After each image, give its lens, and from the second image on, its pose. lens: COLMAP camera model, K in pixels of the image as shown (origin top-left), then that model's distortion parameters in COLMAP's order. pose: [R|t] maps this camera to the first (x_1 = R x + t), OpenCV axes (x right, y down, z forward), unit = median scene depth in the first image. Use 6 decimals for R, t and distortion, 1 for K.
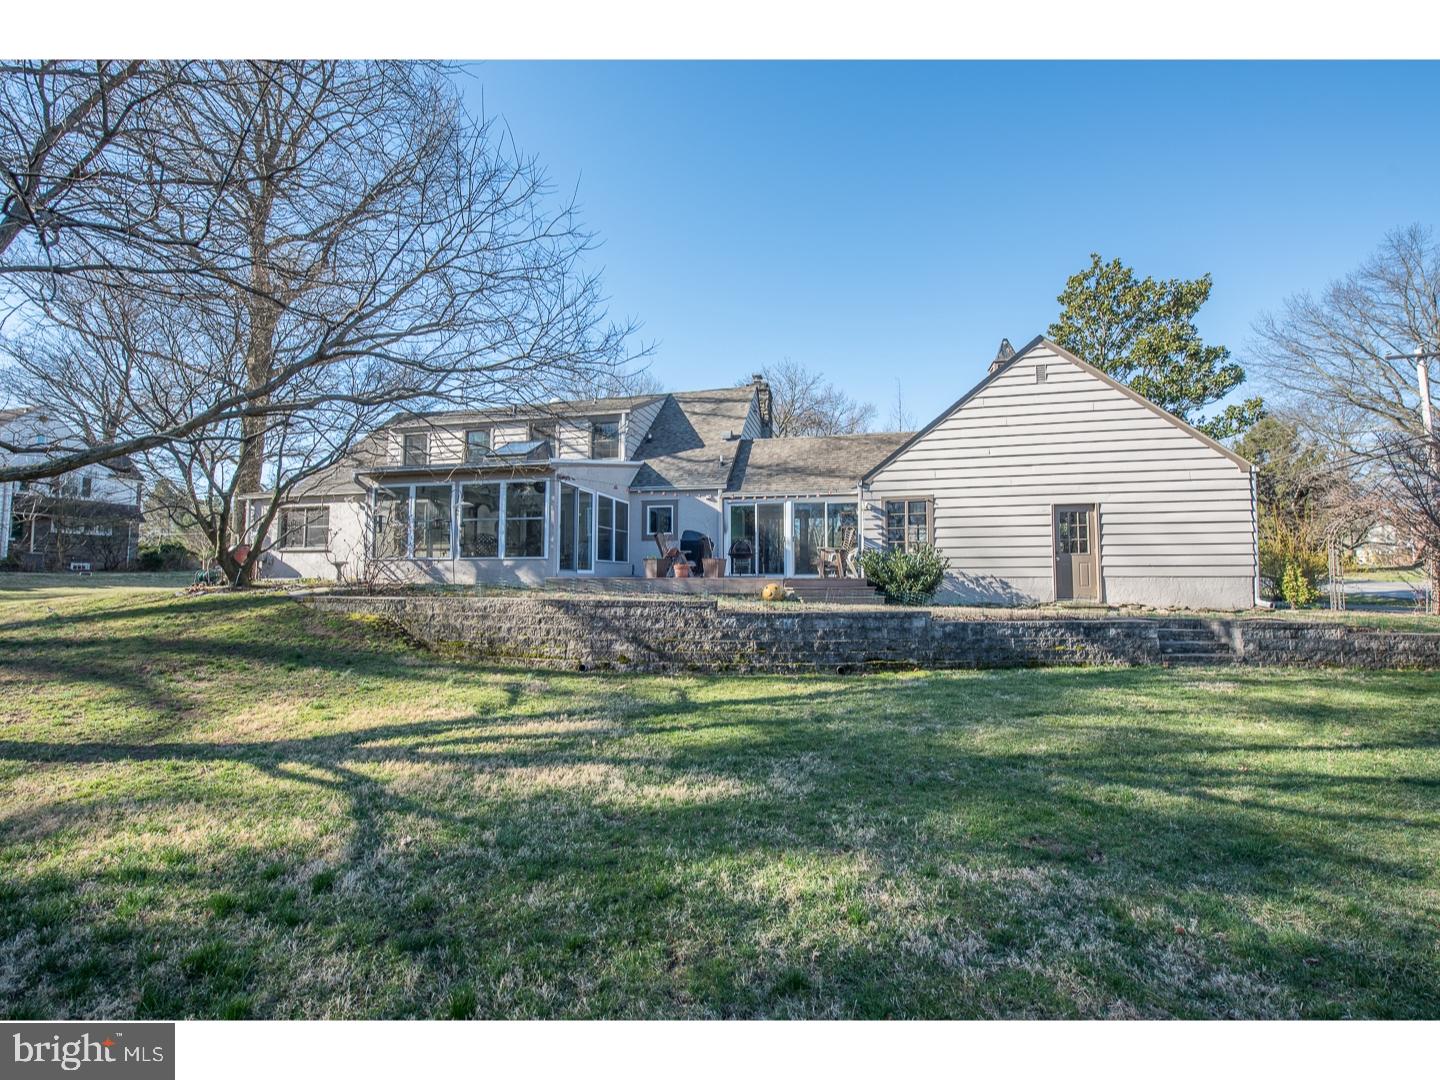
lens RADIAL K [[622.2, 0, 720.0], [0, 622.2, 540.0], [0, 0, 1]] dist [-0.019477, -0.000226]
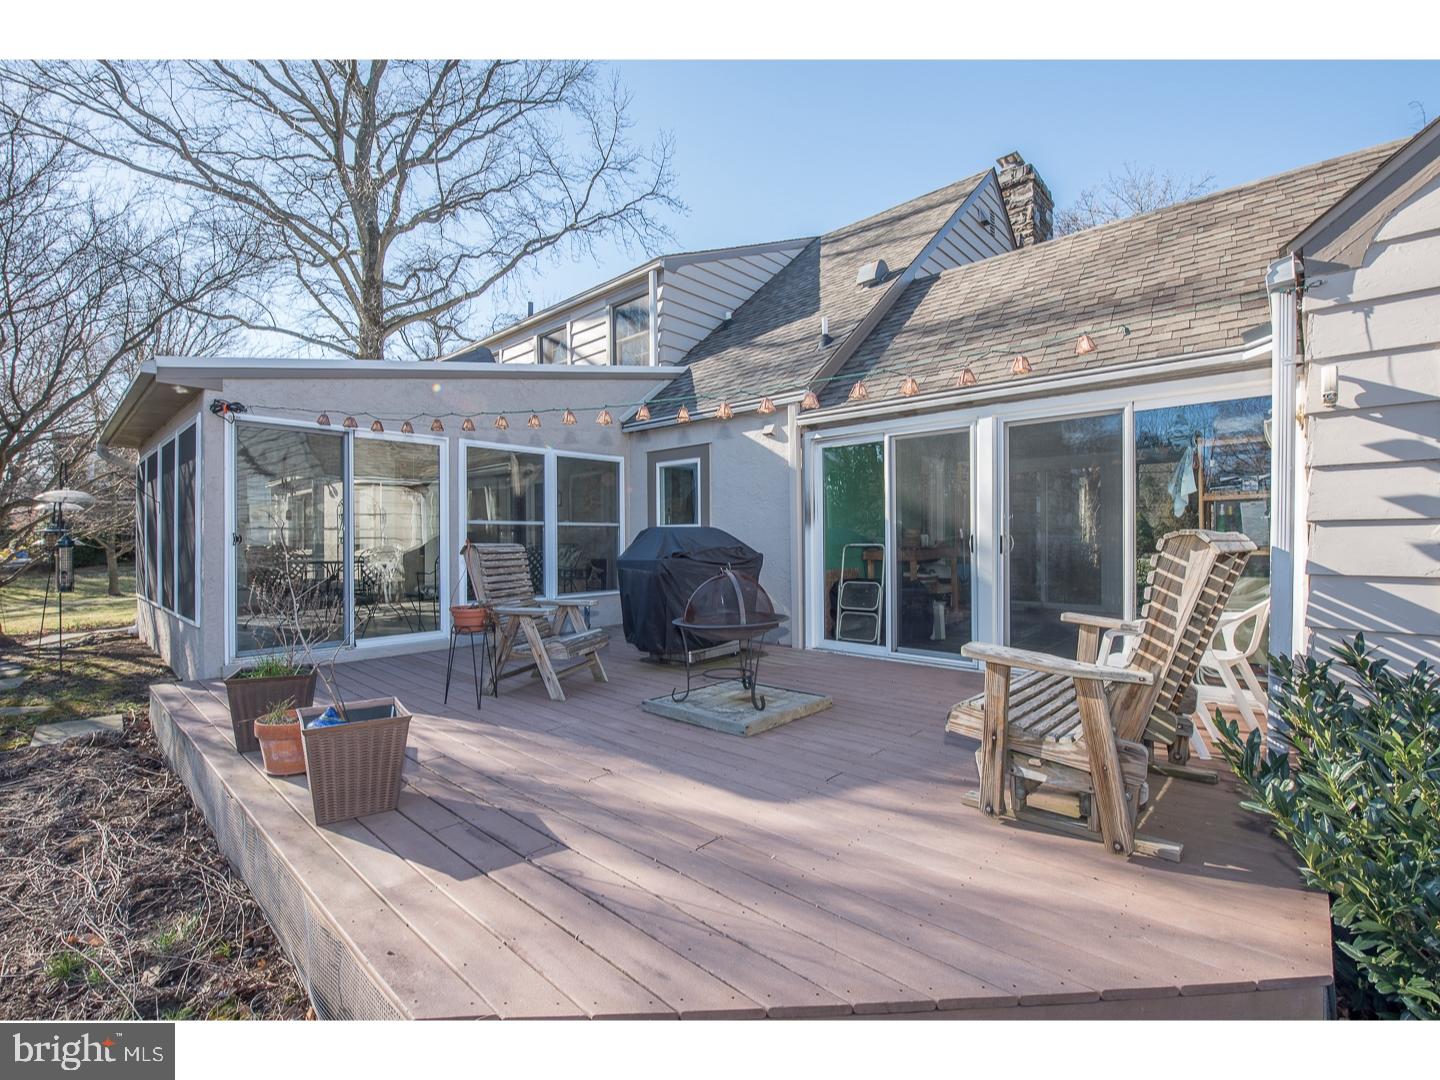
lens RADIAL K [[659.2, 0, 720.0], [0, 659.2, 540.0], [0, 0, 1]] dist [-0.001354, -0.000178]
pose [[0.878428, -0.011251, -0.477742, 0.145961], [0.042665, 0.997577, 0.054955, -0.025520], [0.475966, -0.068657, 0.876780, 0.635467]]
